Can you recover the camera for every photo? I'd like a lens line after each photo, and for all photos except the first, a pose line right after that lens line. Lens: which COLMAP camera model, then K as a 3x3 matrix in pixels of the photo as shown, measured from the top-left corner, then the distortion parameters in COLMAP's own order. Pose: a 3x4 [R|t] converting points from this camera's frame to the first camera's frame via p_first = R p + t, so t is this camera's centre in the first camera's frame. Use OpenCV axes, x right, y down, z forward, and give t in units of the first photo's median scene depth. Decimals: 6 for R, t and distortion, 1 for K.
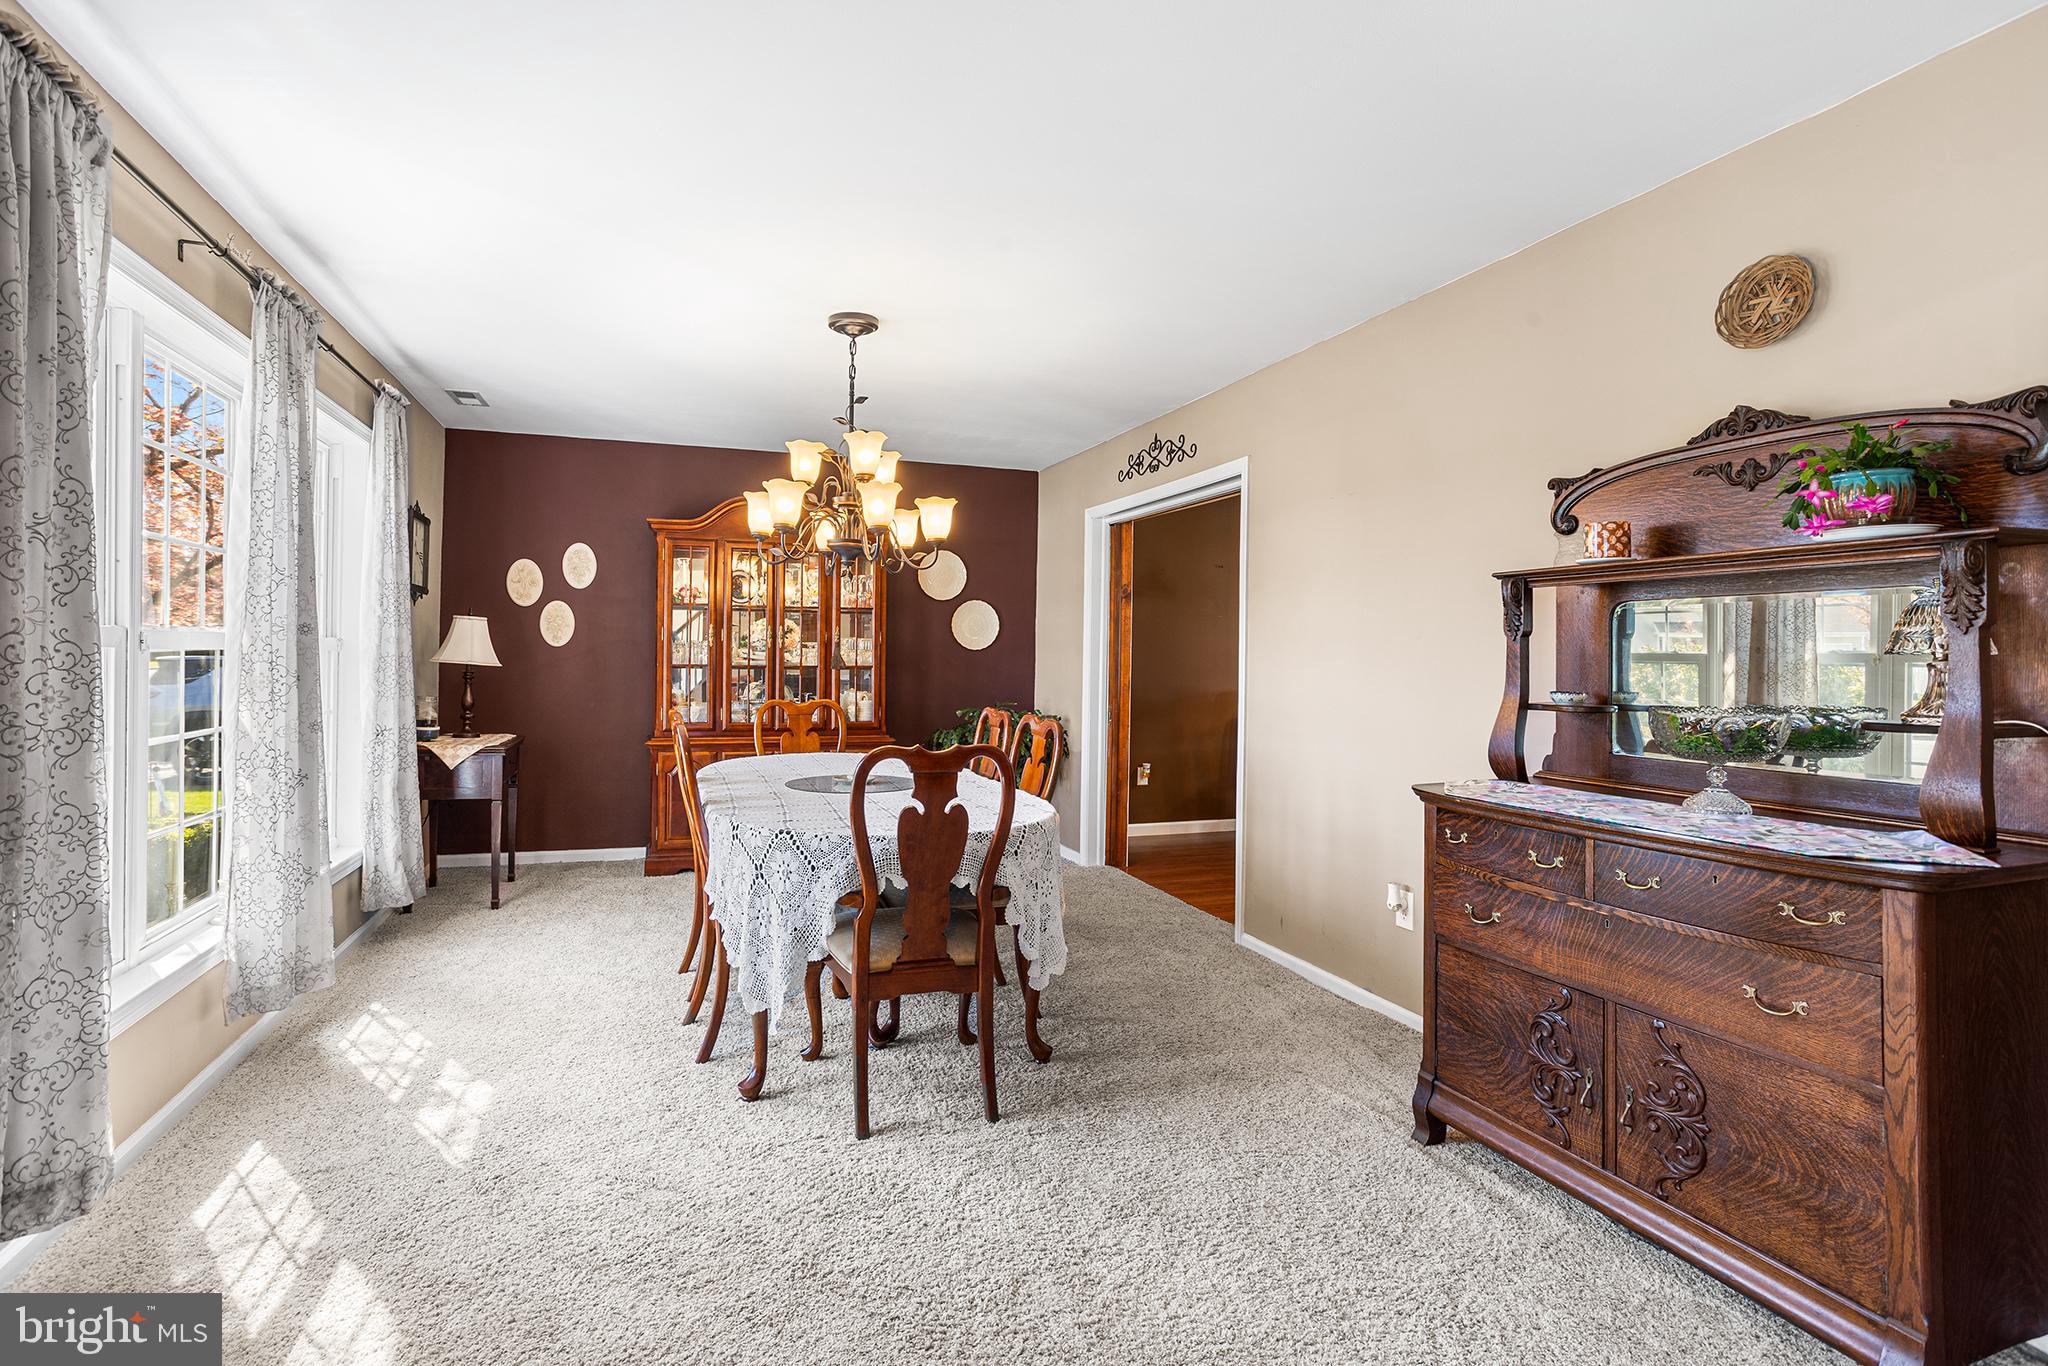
lens RADIAL K [[1005.4, 0, 986.3], [0, 1005.4, 652.8], [0, 0, 1]] dist [-0.036590, 0.022547]
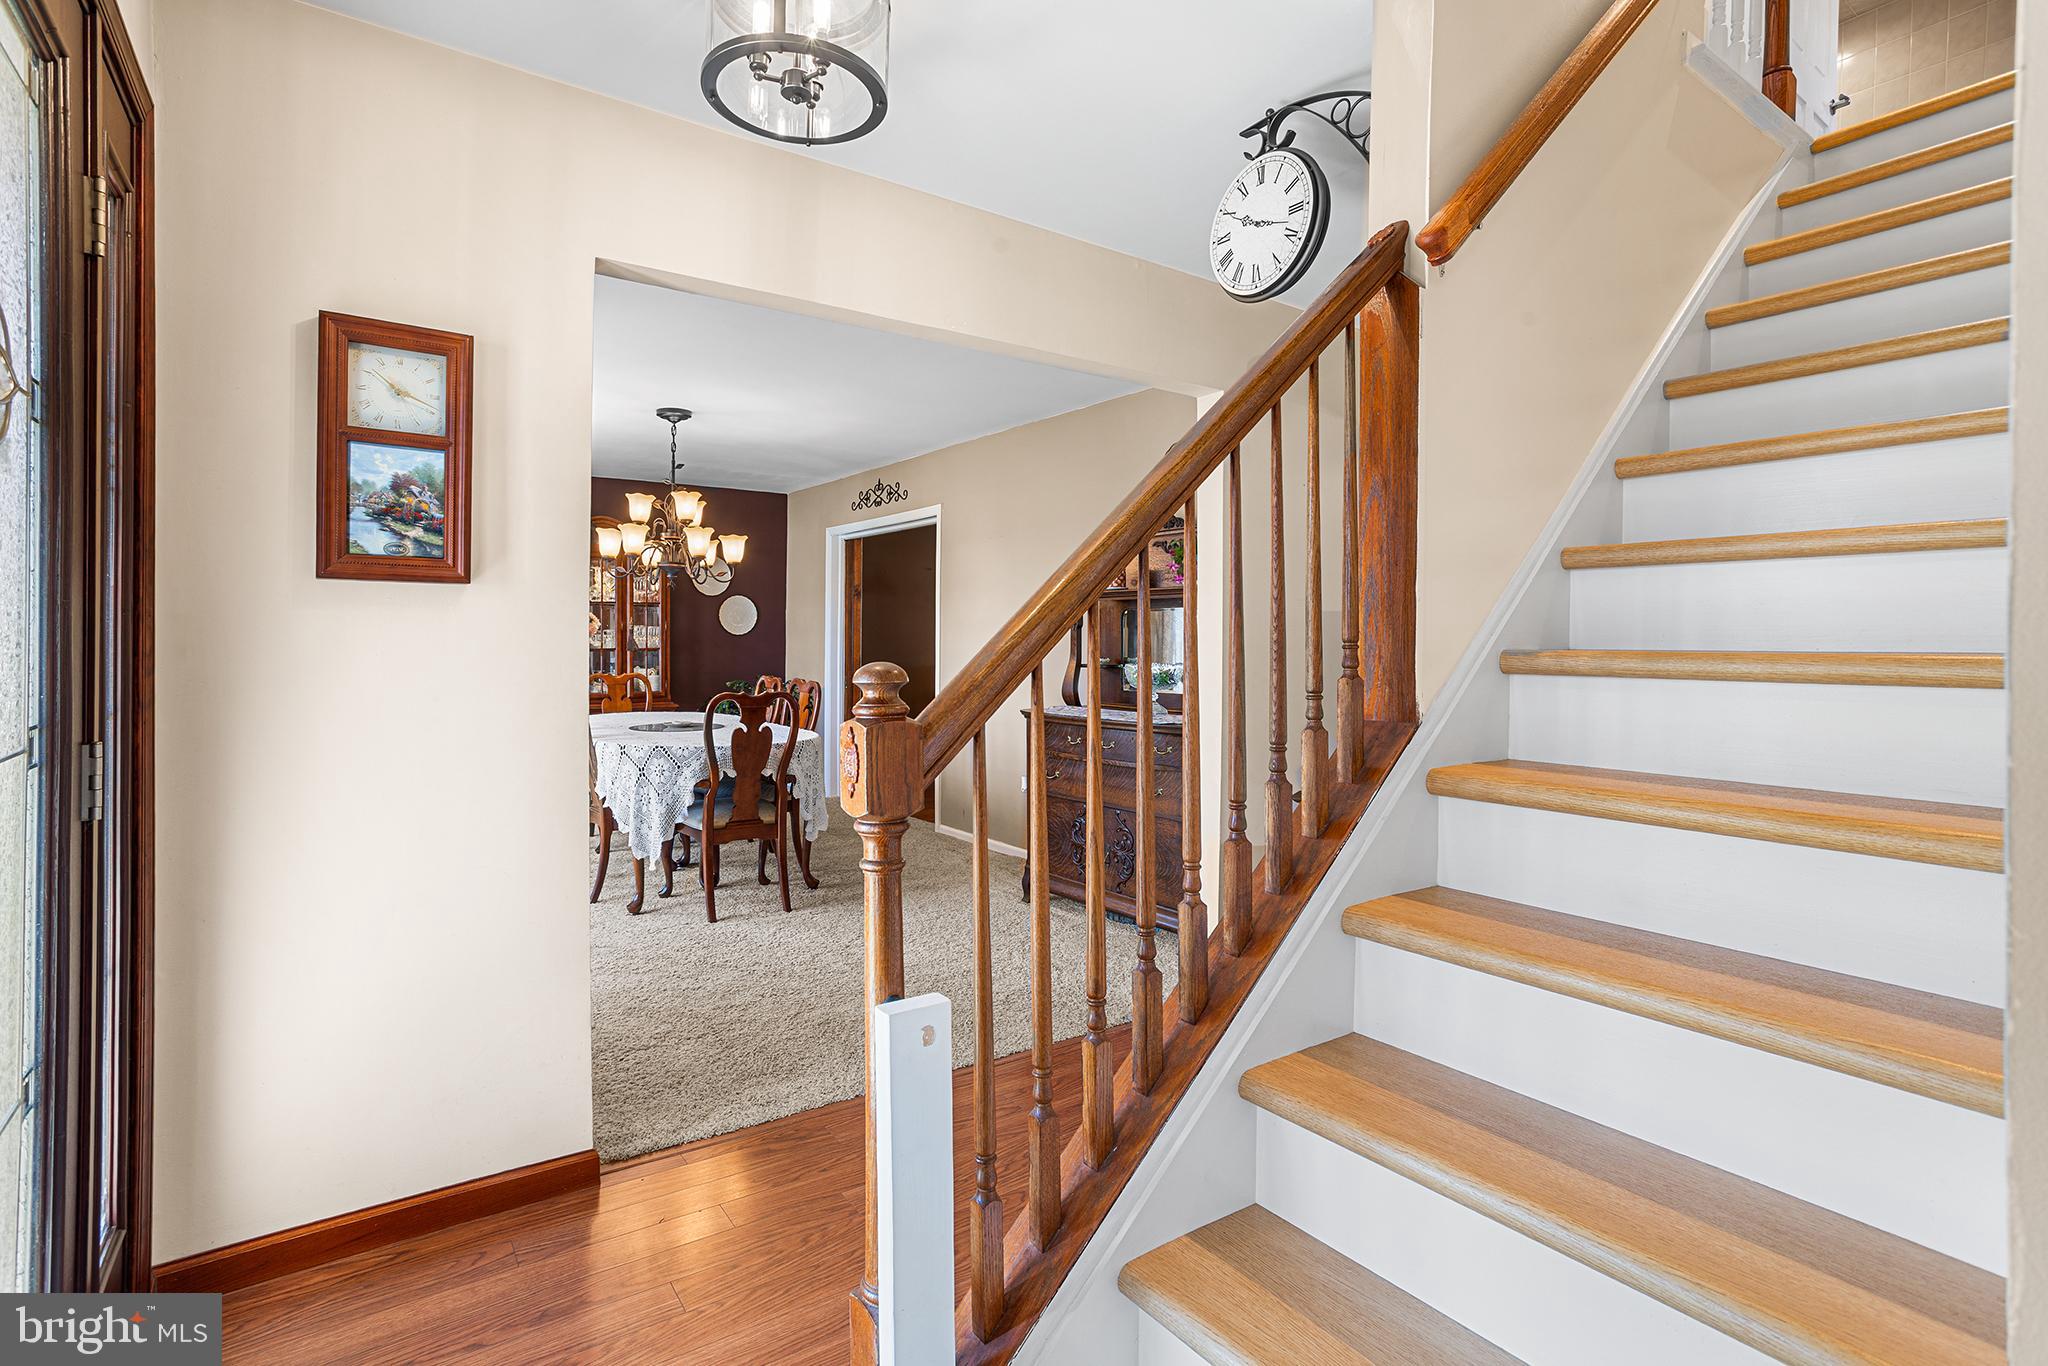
lens RADIAL K [[1005.4, 0, 1010.8], [0, 1005.4, 650.3], [0, 0, 1]] dist [-0.036590, 0.022547]
pose [[0.956410, -0.010677, 0.291833, -0.128577], [0.005960, 0.999837, 0.017048, -0.006780], [-0.291968, -0.014566, 0.956317, -0.770792]]
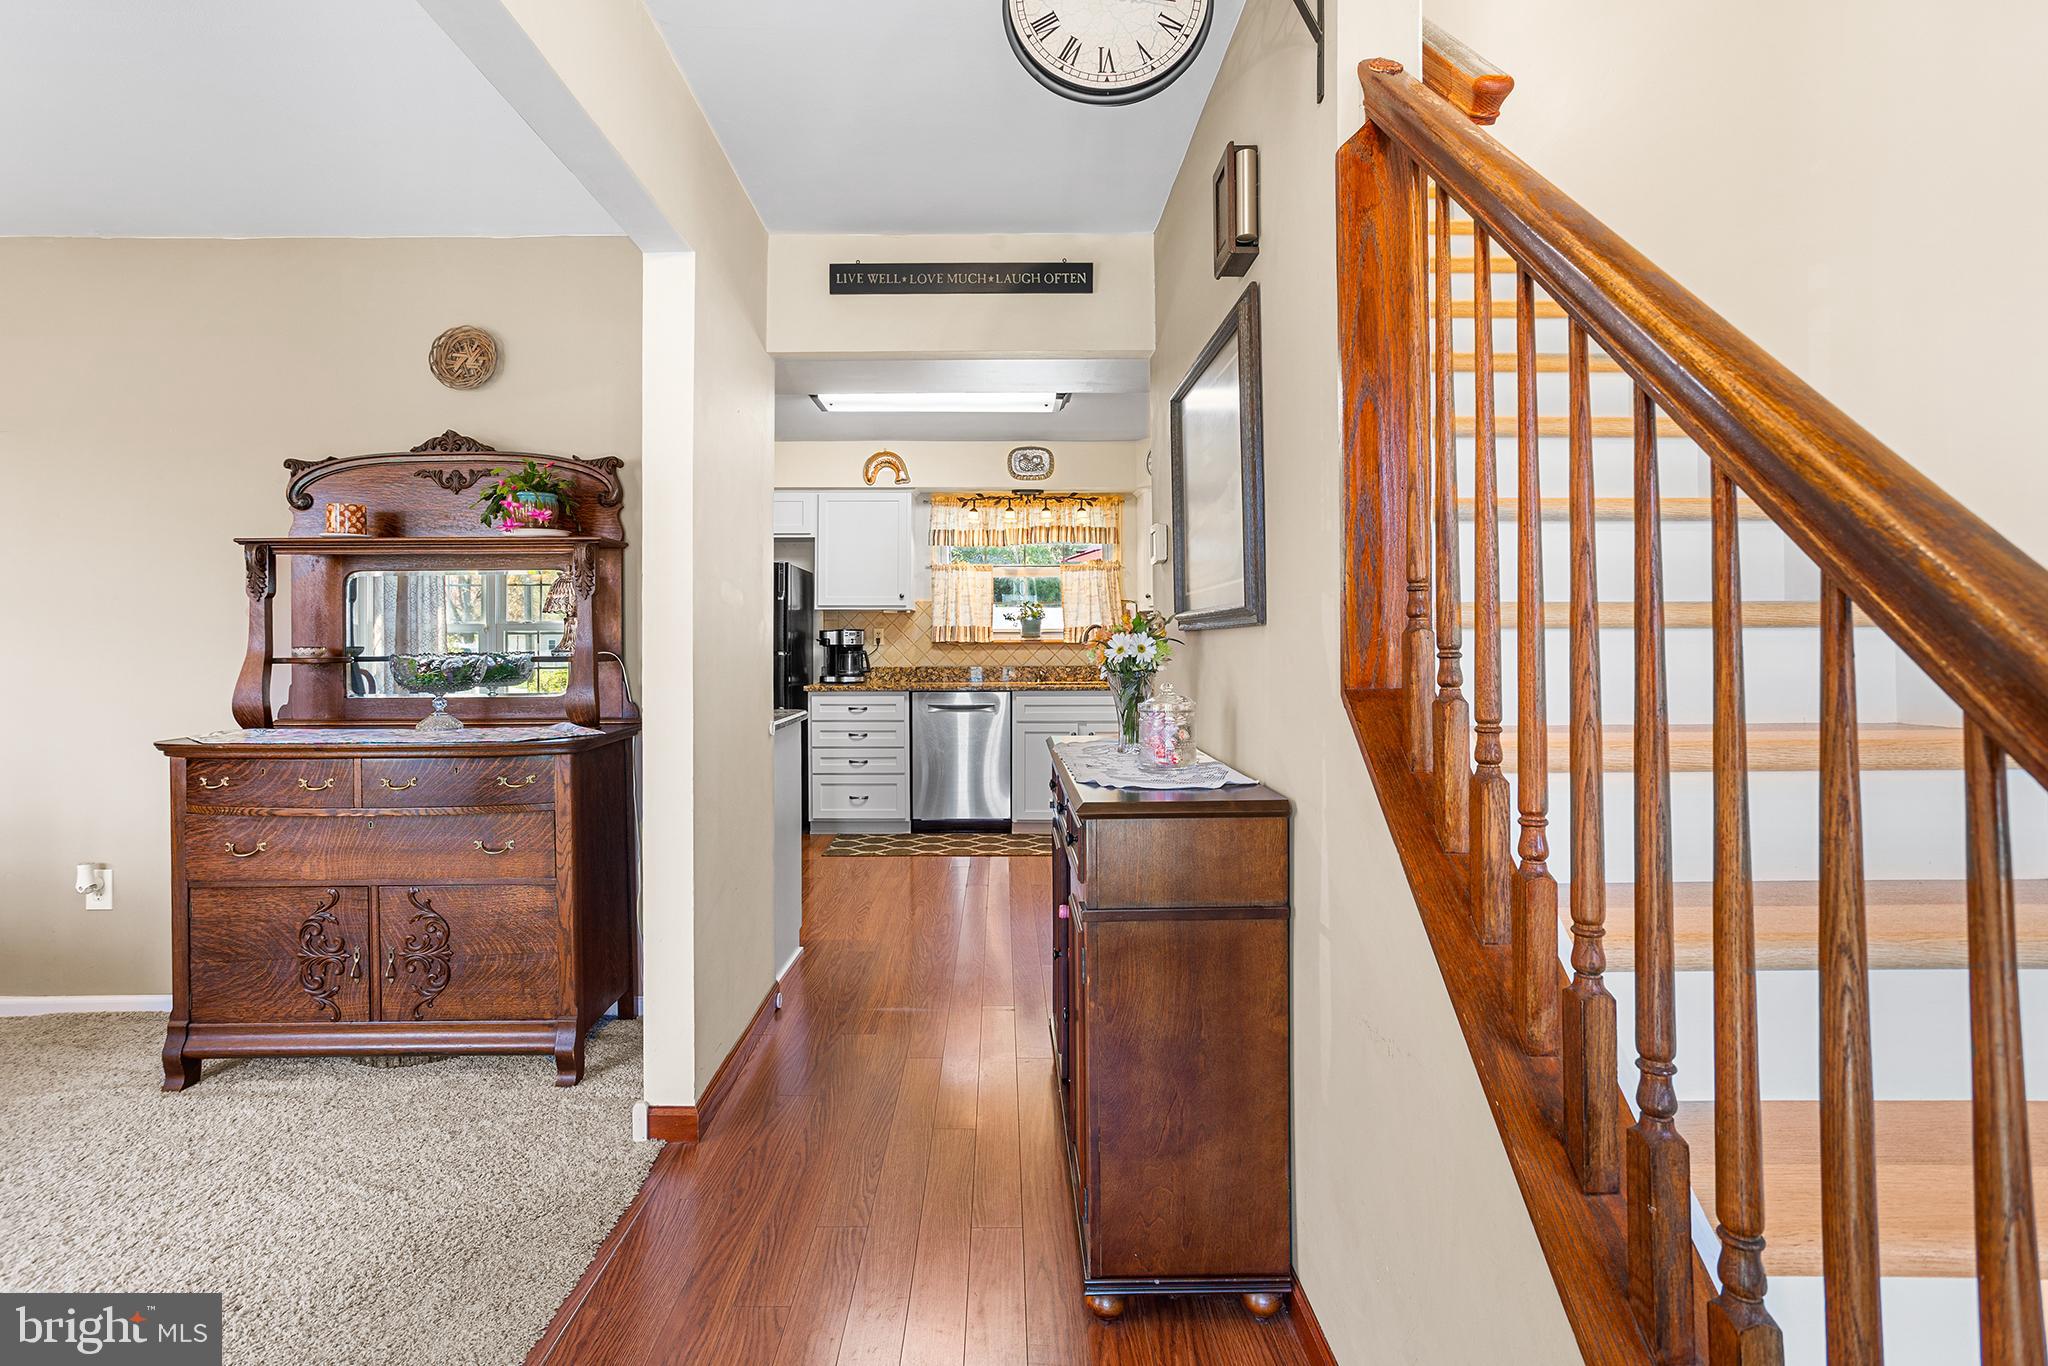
lens RADIAL K [[1005.4, 0, 1011.3], [0, 1005.4, 638.3], [0, 0, 1]] dist [-0.036590, 0.022547]
pose [[0.314721, -0.010248, 0.949129, -0.257193], [0.004659, 0.999946, 0.009251, 0.023298], [-0.949173, 0.001510, 0.314752, -0.138907]]
